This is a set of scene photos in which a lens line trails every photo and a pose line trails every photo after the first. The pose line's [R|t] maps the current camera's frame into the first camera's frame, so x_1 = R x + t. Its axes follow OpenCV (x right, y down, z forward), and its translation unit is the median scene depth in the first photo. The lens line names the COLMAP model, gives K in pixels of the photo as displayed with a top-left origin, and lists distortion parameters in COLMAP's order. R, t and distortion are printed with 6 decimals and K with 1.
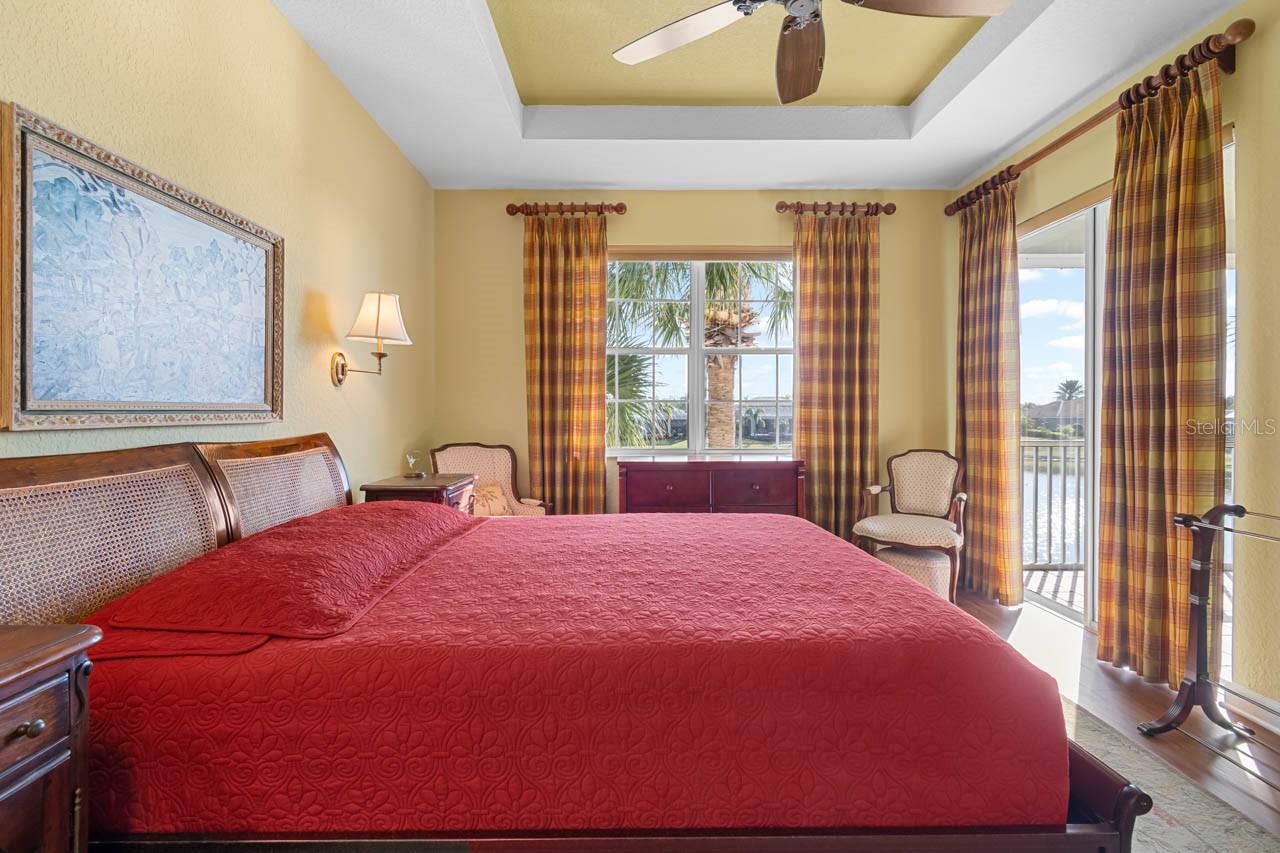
lens RADIAL K [[582.8, 0, 640.2], [0, 582.8, 411.7], [0, 0, 1]] dist [0.002689, -0.000462]
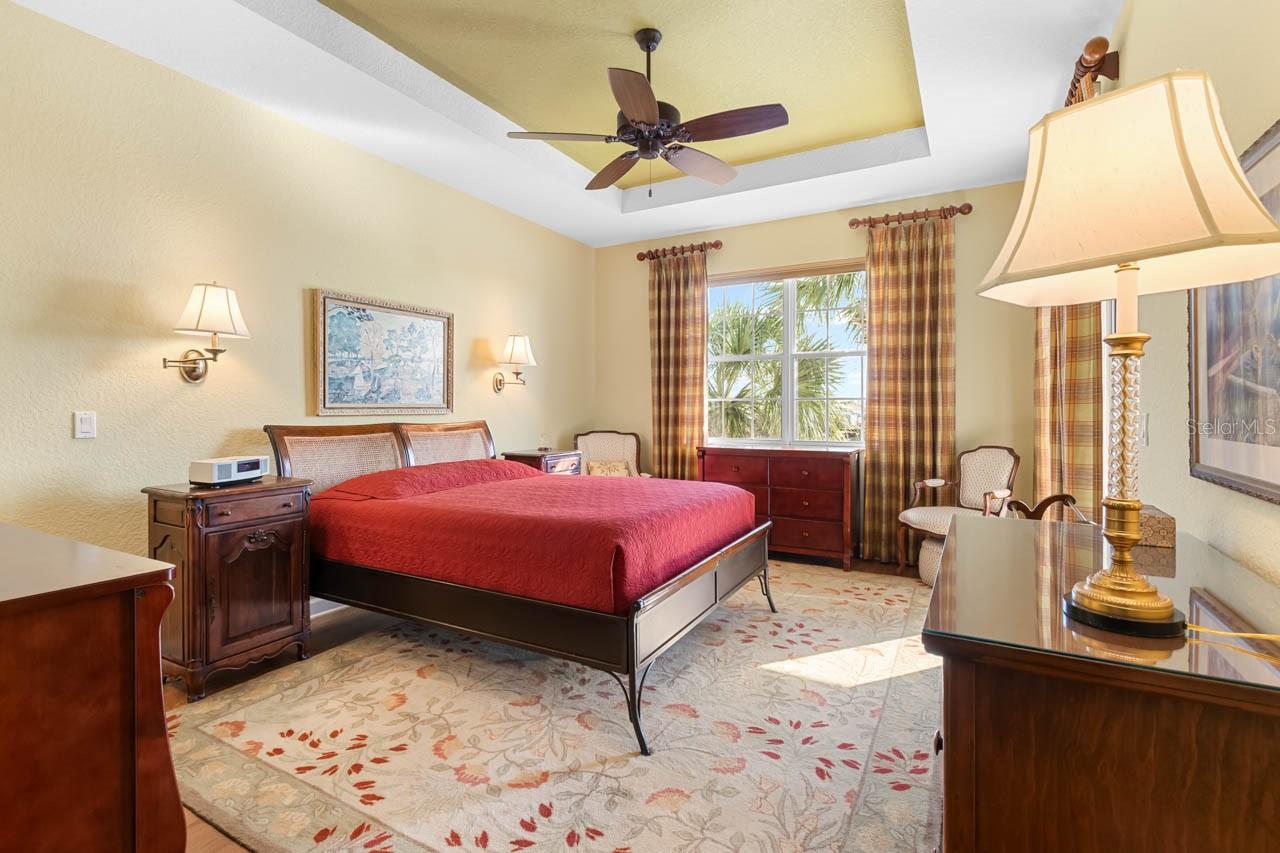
lens RADIAL K [[600.1, 0, 648.5], [0, 600.1, 406.6], [0, 0, 1]] dist [0.000902, -0.000035]
pose [[0.870947, -0.000203, -0.491378, 0.510511], [-0.000560, 0.999999, -0.001405, -0.001427], [0.491377, 0.001499, 0.870946, -0.204553]]
